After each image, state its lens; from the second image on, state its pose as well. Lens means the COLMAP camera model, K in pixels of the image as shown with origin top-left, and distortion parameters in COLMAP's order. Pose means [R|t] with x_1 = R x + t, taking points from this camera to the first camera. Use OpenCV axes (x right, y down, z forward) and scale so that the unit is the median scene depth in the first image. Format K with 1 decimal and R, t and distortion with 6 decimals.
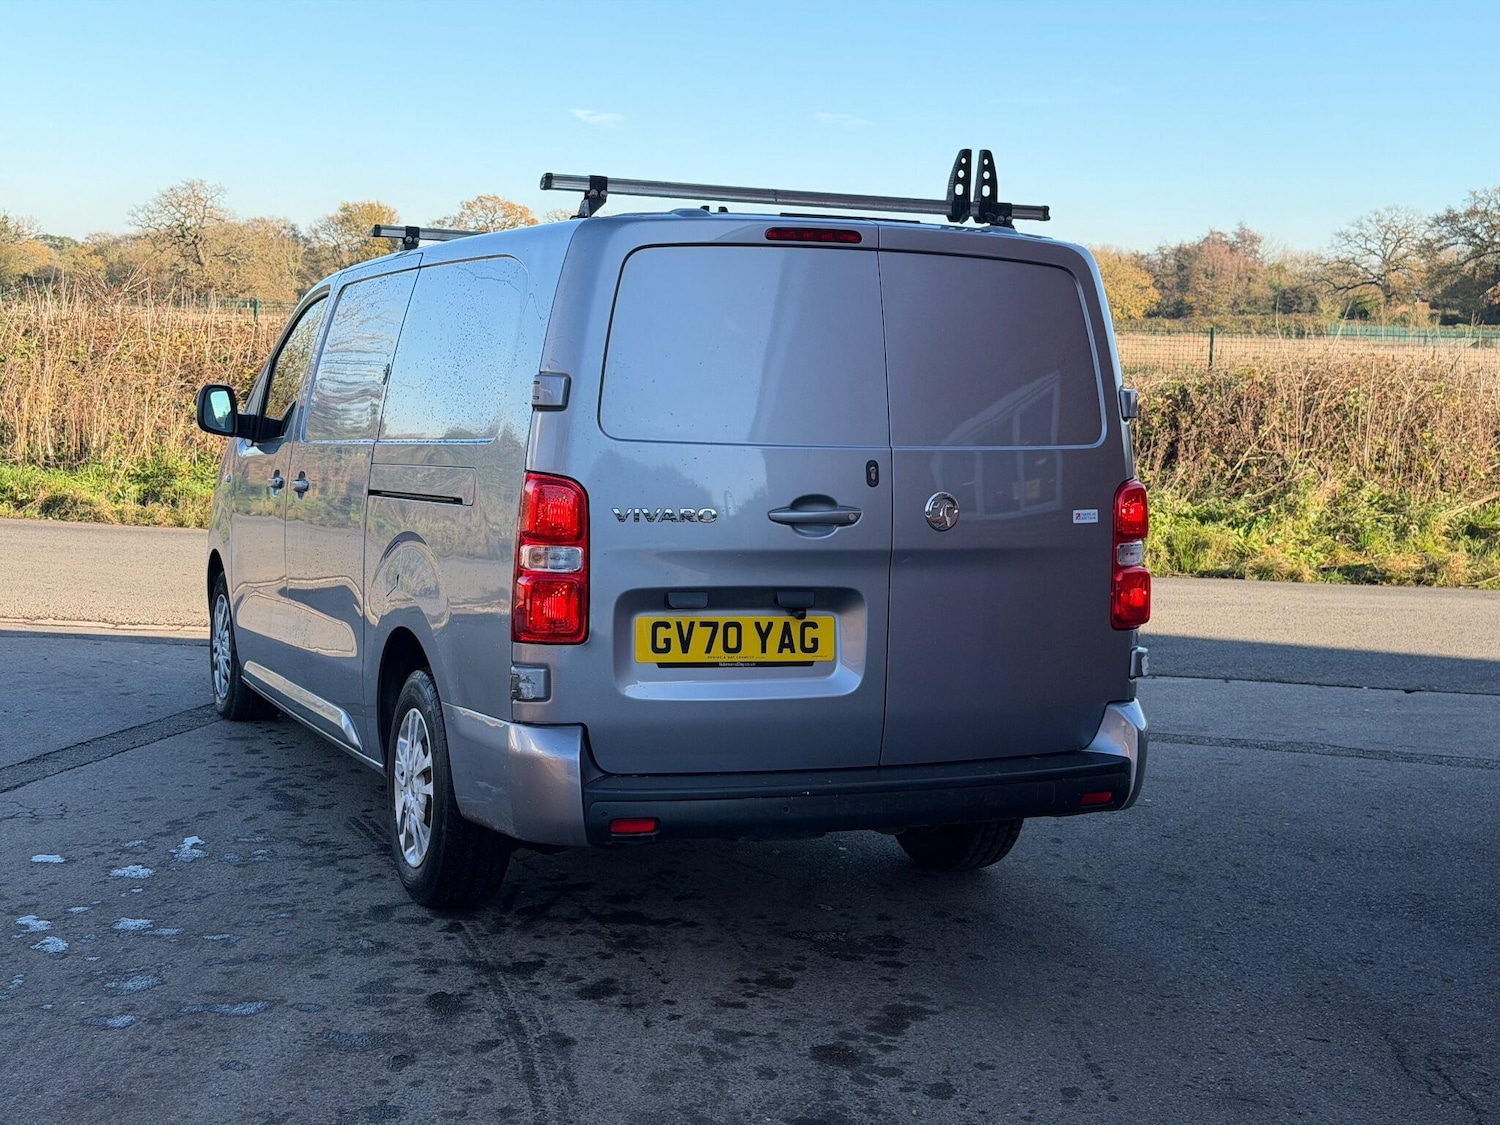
lens RADIAL K [[2076.9, 0, 751.0], [0, 2076.9, 564.4], [0, 0, 1]] dist [0.140172, 0.000000]
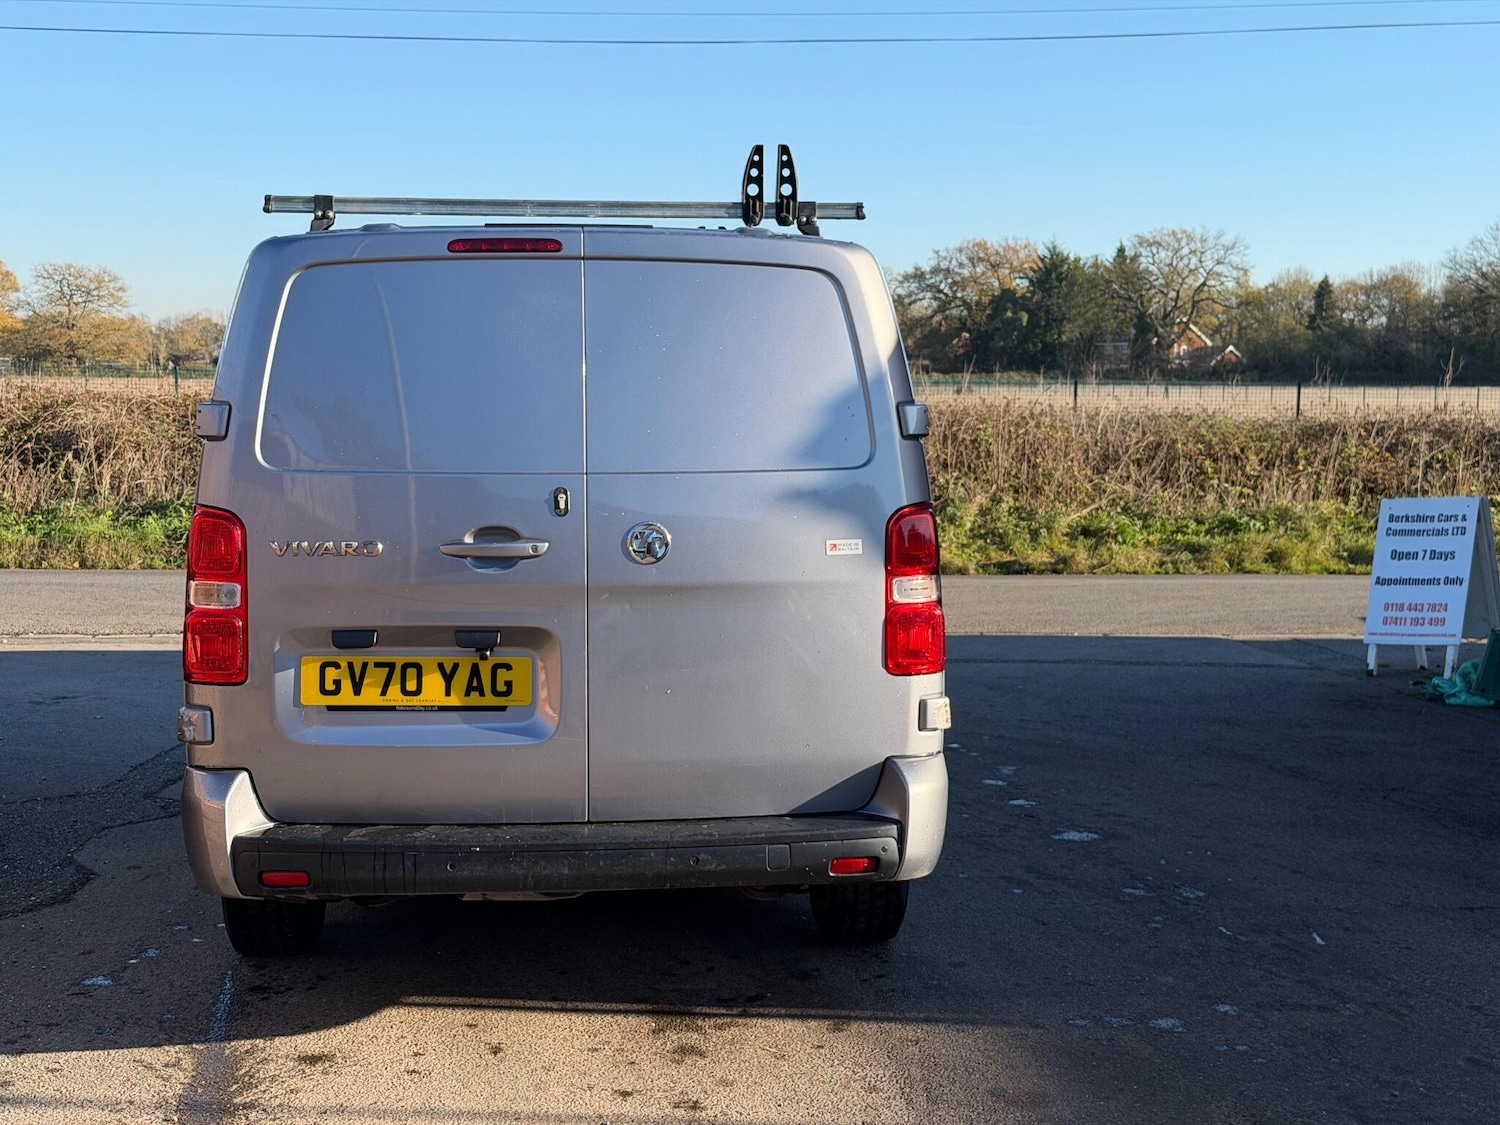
lens RADIAL K [[2076.9, 0, 742.5], [0, 2076.9, 565.2], [0, 0, 1]] dist [0.140172, 0.000000]
pose [[0.952512, -0.006316, -0.304435, 0.411520], [-0.000305, 0.999765, -0.021697, 0.004243], [0.304500, 0.020760, 0.952286, 0.151226]]
